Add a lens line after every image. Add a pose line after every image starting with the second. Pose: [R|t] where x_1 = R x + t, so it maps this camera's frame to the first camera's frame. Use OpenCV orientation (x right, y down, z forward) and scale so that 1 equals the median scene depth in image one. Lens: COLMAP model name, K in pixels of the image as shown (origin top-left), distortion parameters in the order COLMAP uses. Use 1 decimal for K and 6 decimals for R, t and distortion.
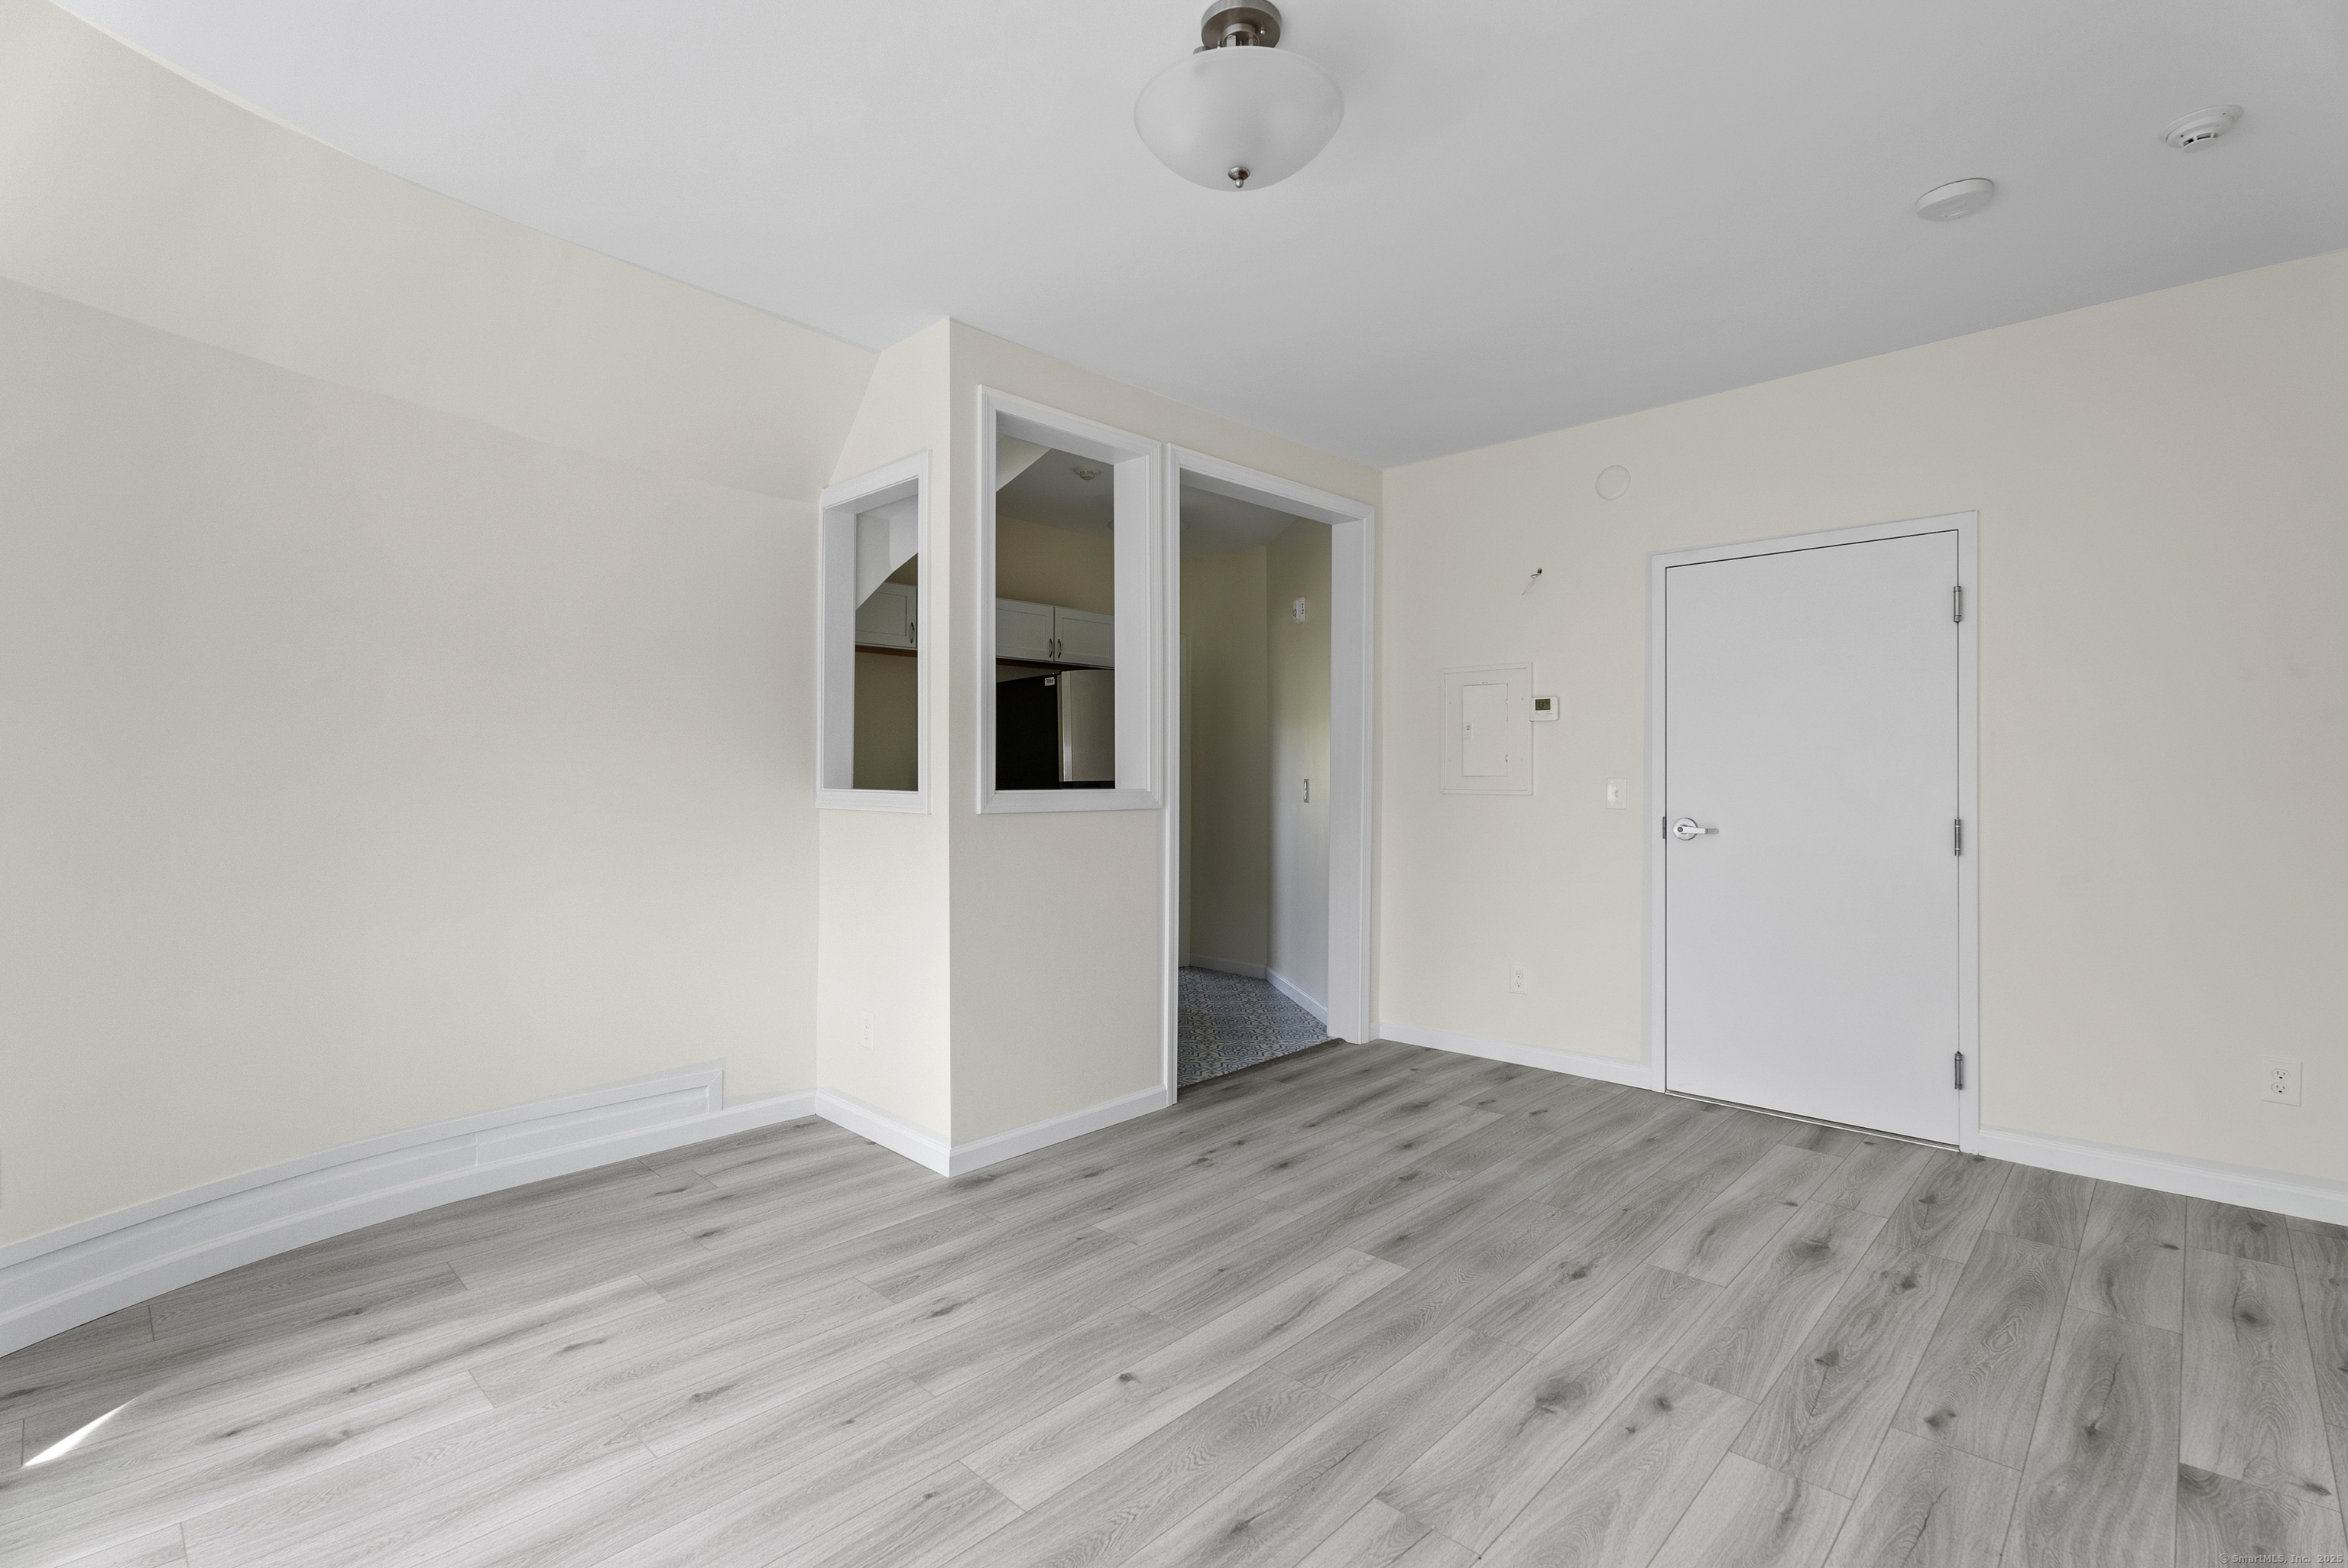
lens RADIAL K [[1062.0, 0, 1172.2], [0, 1062.0, 774.8], [0, 0, 1]] dist [0.006578, -0.001118]
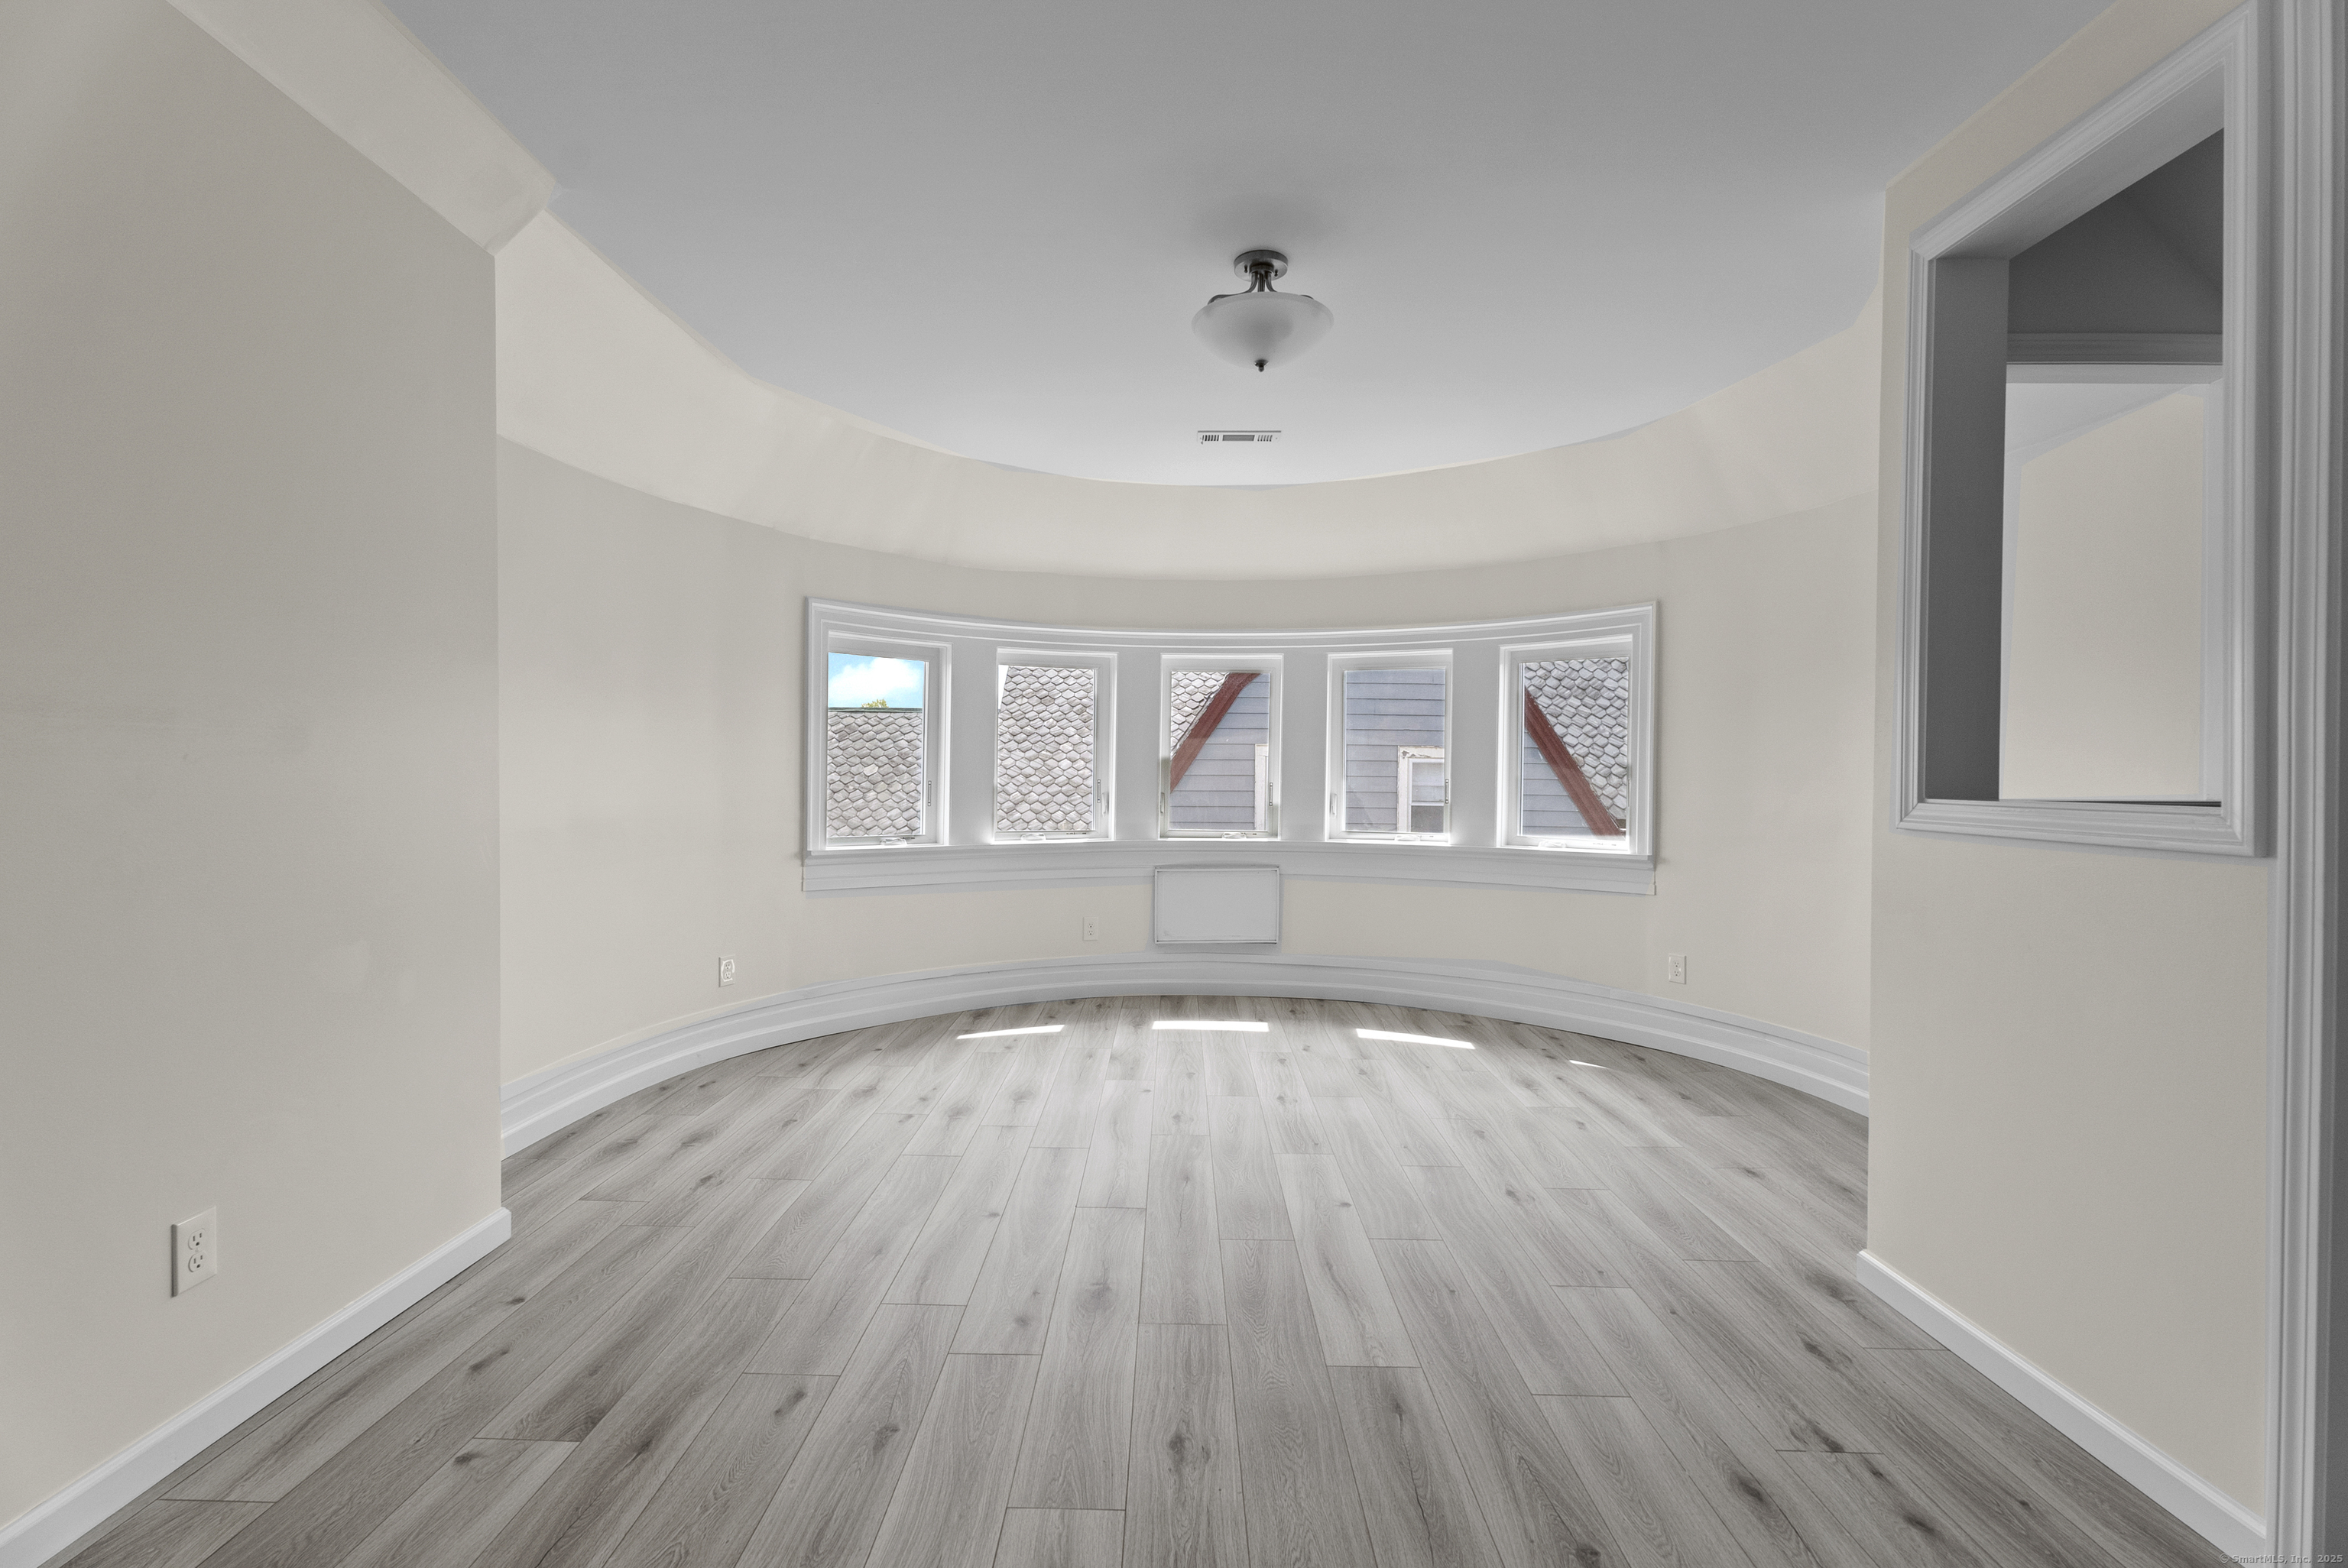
lens RADIAL K [[1062.0, 0, 1172.2], [0, 1062.0, 774.8], [0, 0, 1]] dist [0.006578, -0.001118]
pose [[-0.724015, -0.007377, -0.689744, 0.943353], [-0.010673, 0.999943, 0.000509, 0.005778], [0.689701, 0.007730, -0.724053, 1.606850]]
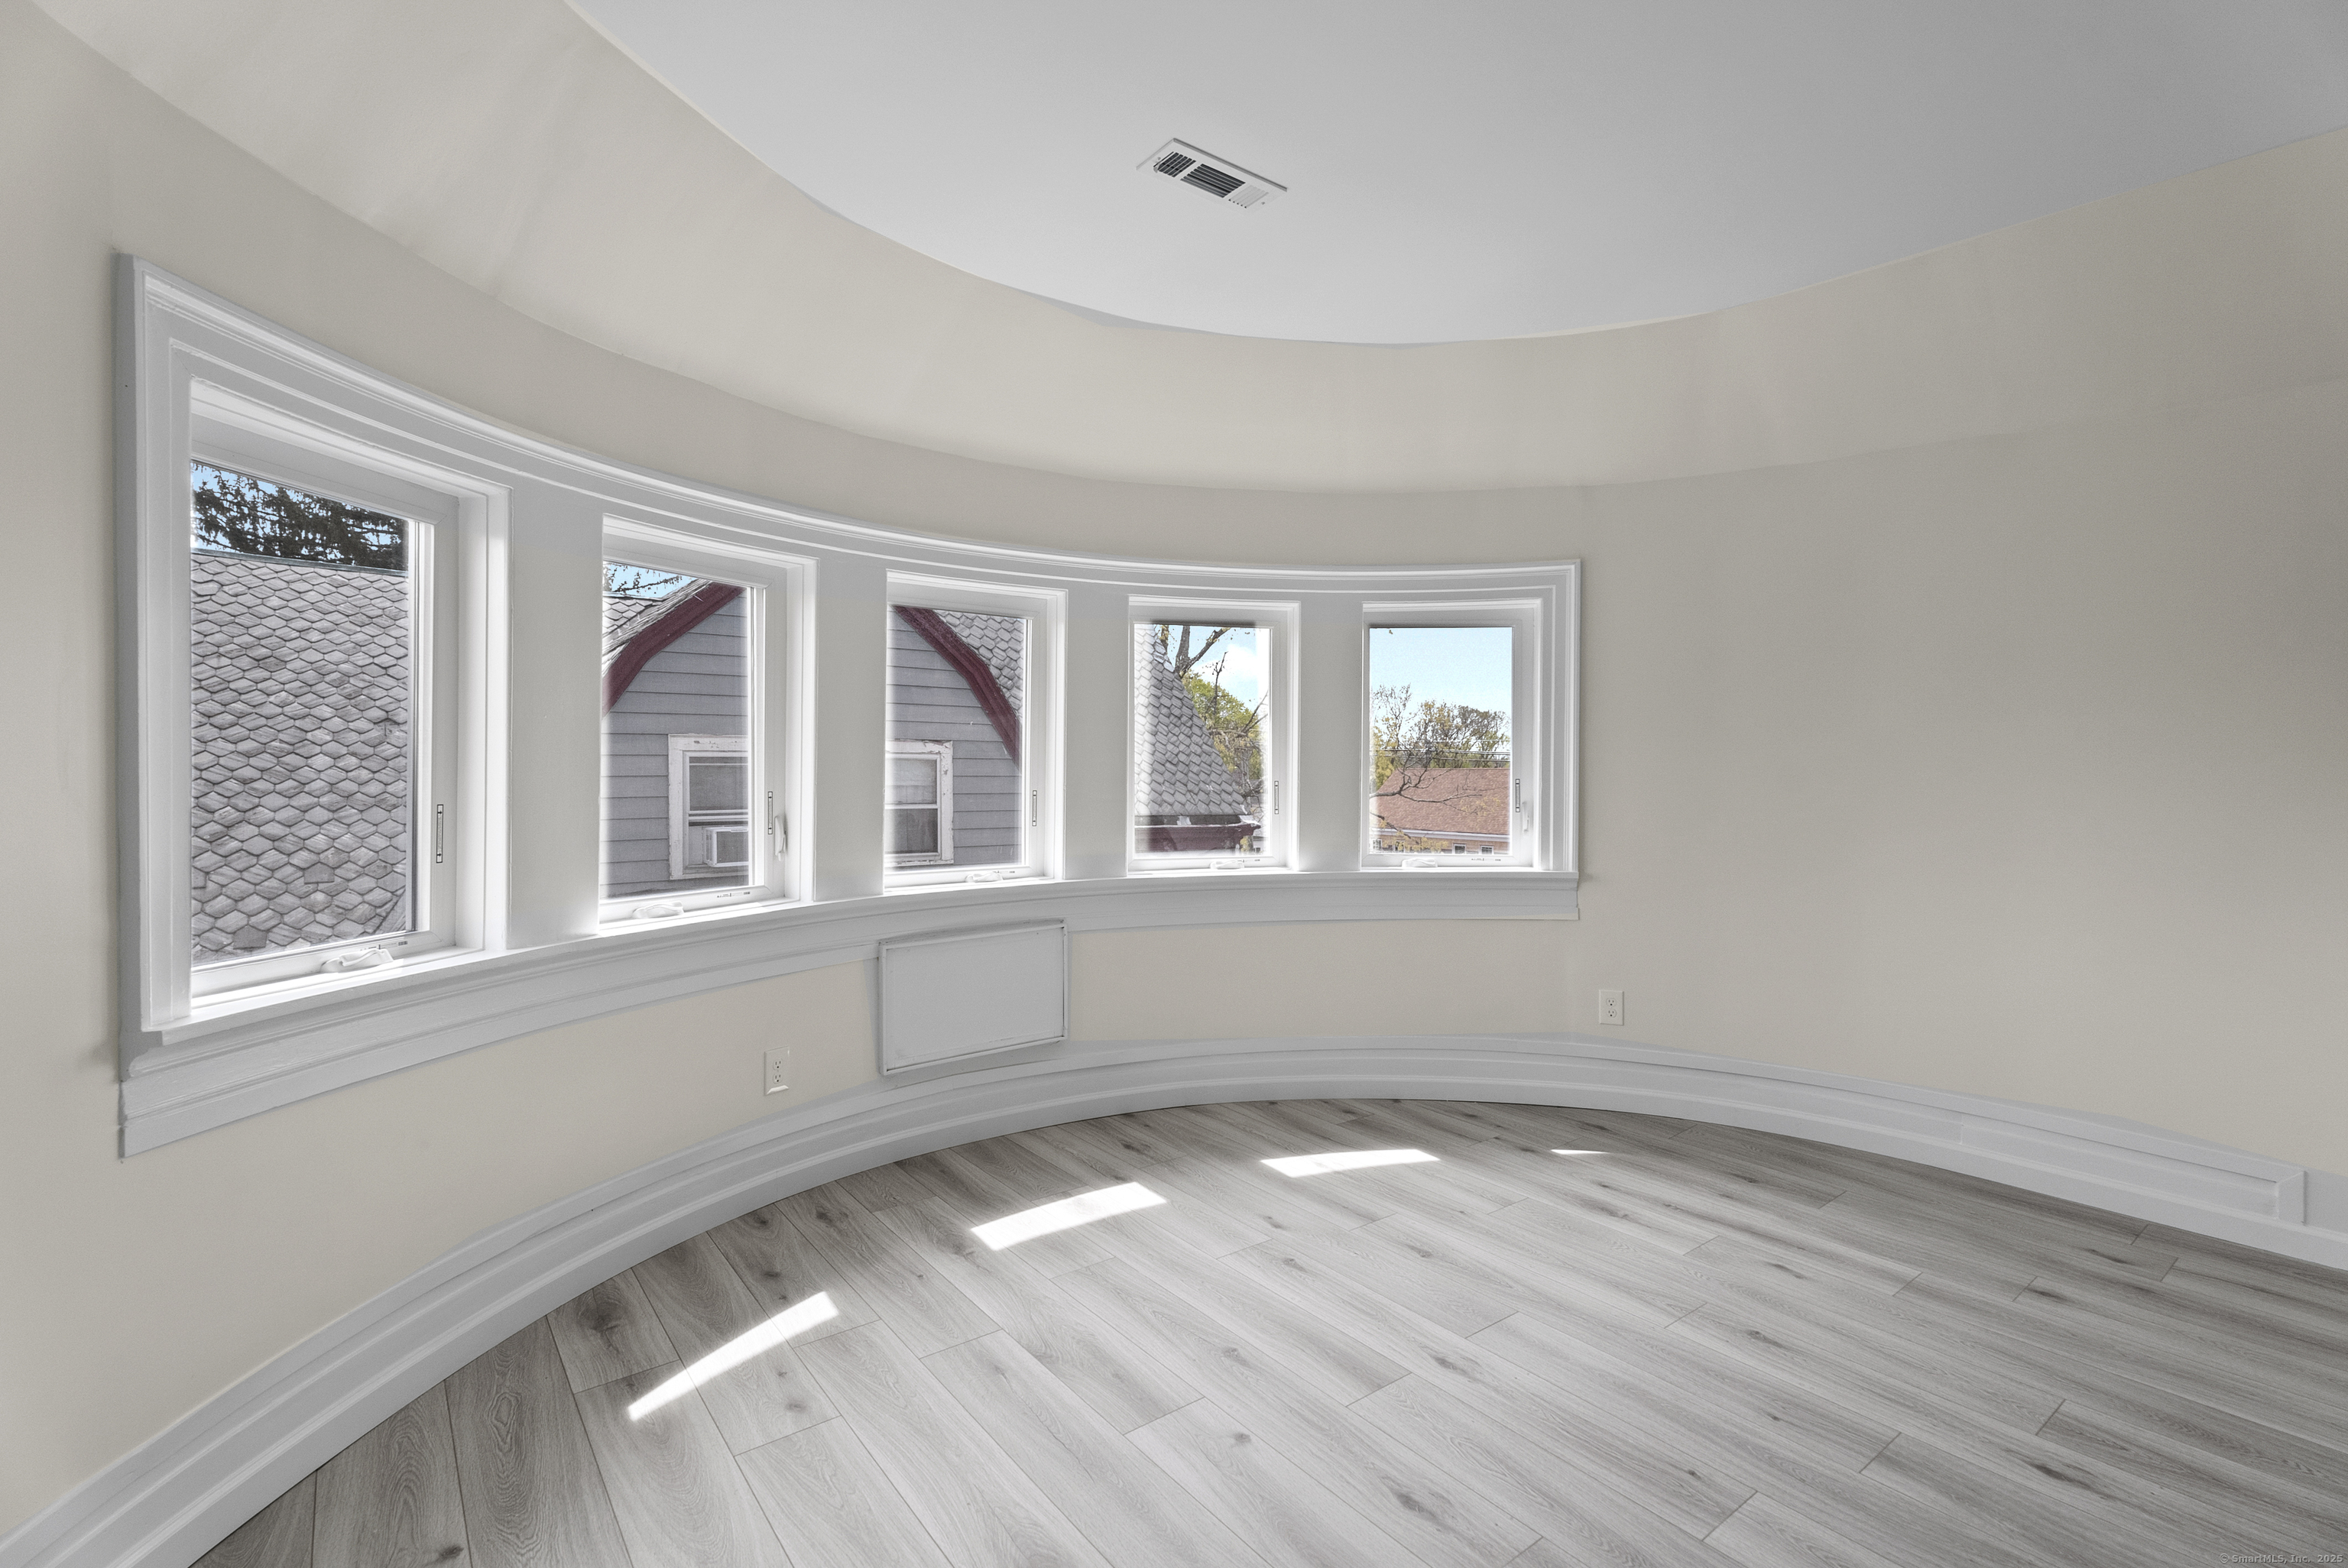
lens RADIAL K [[1062.0, 0, 1172.2], [0, 1062.0, 774.8], [0, 0, 1]] dist [0.006578, -0.001118]
pose [[-0.151145, 0.001159, -0.988511, 0.632009], [0.000212, 0.999999, 0.001140, -0.001828], [0.988512, -0.000037, -0.151145, 0.476862]]
